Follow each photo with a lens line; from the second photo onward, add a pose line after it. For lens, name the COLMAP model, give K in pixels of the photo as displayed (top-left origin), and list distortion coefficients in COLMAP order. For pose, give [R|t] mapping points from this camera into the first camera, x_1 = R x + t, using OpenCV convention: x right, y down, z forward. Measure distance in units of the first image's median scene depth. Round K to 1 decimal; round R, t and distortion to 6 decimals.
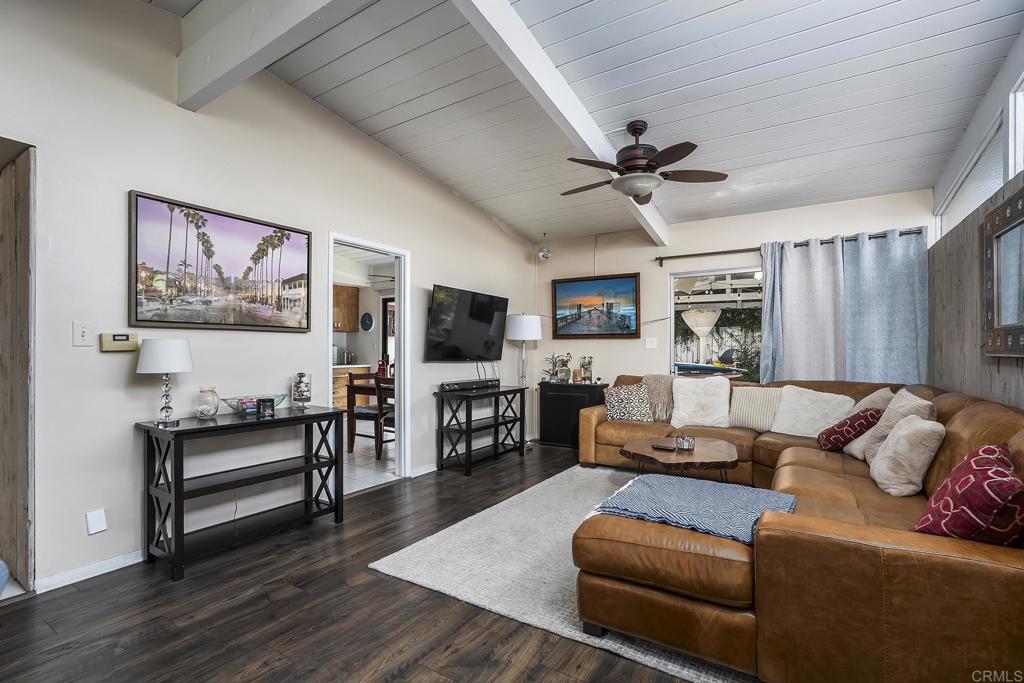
lens RADIAL K [[464.6, 0, 510.0], [0, 464.6, 351.2], [0, 0, 1]] dist [-0.039499, 0.007176]
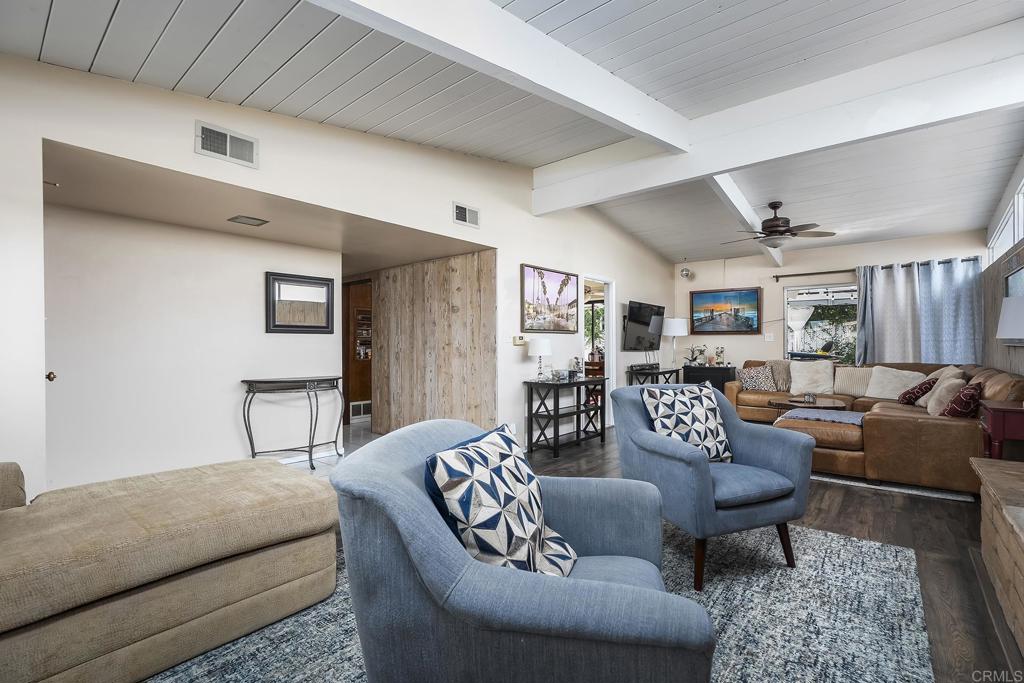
lens RADIAL K [[464.6, 0, 507.5], [0, 464.6, 345.6], [0, 0, 1]] dist [-0.039499, 0.007176]
pose [[0.990782, -0.004607, -0.135389, -0.372812], [0.005197, 0.999978, 0.004002, -0.003044], [0.135367, -0.004669, 0.990784, -0.607394]]
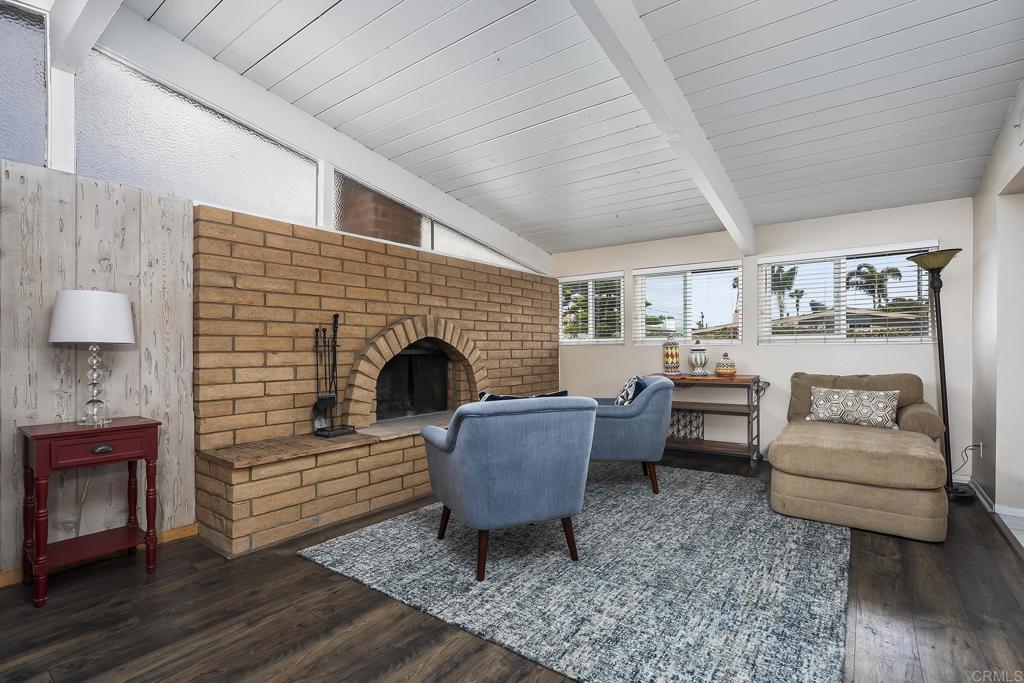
lens RADIAL K [[486.3, 0, 511.2], [0, 486.3, 345.6], [0, 0, 1]] dist [-0.003329, -0.000232]
pose [[-0.997630, -0.000433, 0.068813, -0.253967], [-0.001335, 0.999914, -0.013057, 0.002711], [-0.068801, -0.013118, -0.997544, 0.686761]]
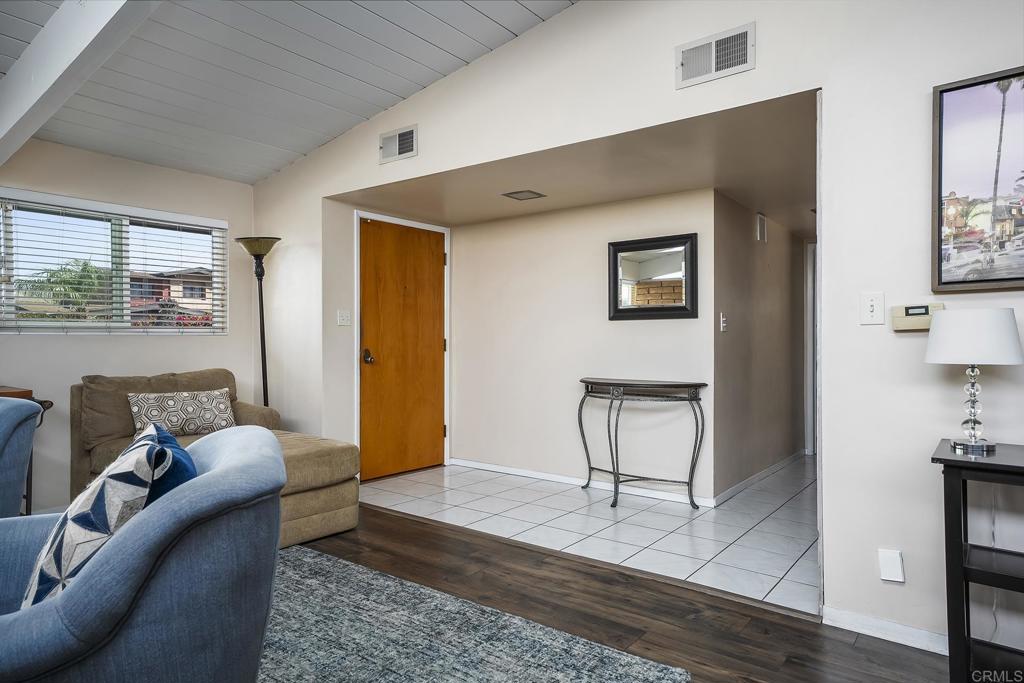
lens RADIAL K [[637.6, 0, 512.2], [0, 637.6, 347.0], [0, 0, 1]] dist [0.010595, 0.004537]
pose [[-0.088414, 0.010652, -0.996027, 0.094668], [0.014092, 0.999856, 0.009443, 0.004077], [0.995984, -0.013201, -0.088551, 0.275557]]
